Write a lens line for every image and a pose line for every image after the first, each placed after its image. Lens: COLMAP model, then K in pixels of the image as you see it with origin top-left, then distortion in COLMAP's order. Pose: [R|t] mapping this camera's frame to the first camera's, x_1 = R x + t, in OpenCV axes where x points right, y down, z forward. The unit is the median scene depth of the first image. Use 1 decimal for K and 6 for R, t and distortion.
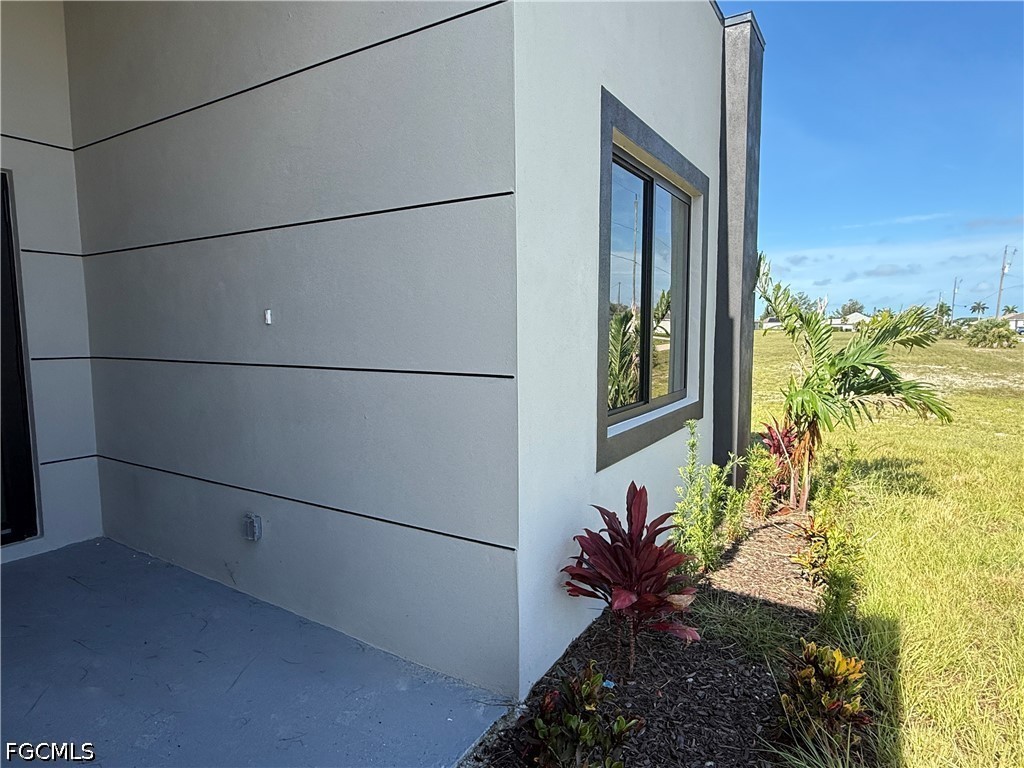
lens RADIAL K [[584.3, 0, 512.0], [0, 584.3, 384.0], [0, 0, 1]] dist [0.002253, 0.000498]
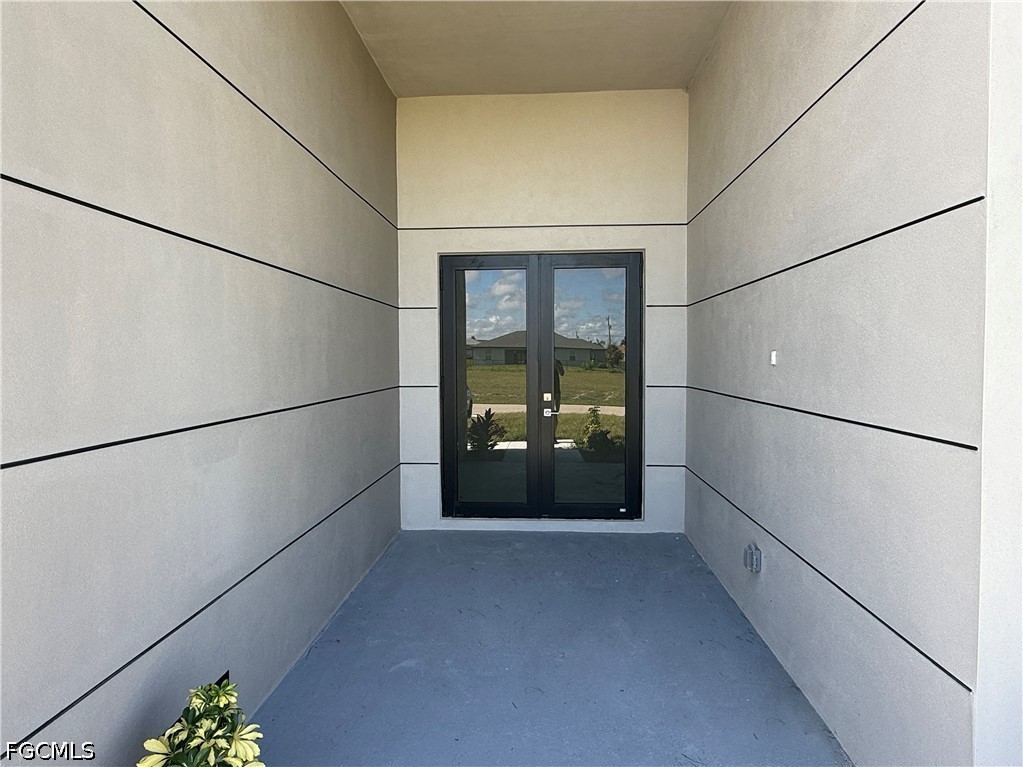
lens RADIAL K [[583.7, 0, 511.5], [0, 583.7, 383.5], [0, 0, 1]] dist [0.002253, 0.000498]
pose [[0.488855, 0.041480, -0.871379, 0.193623], [-0.083036, 0.996546, 0.000854, -0.024913], [0.868404, 0.071939, 0.490610, 0.077091]]
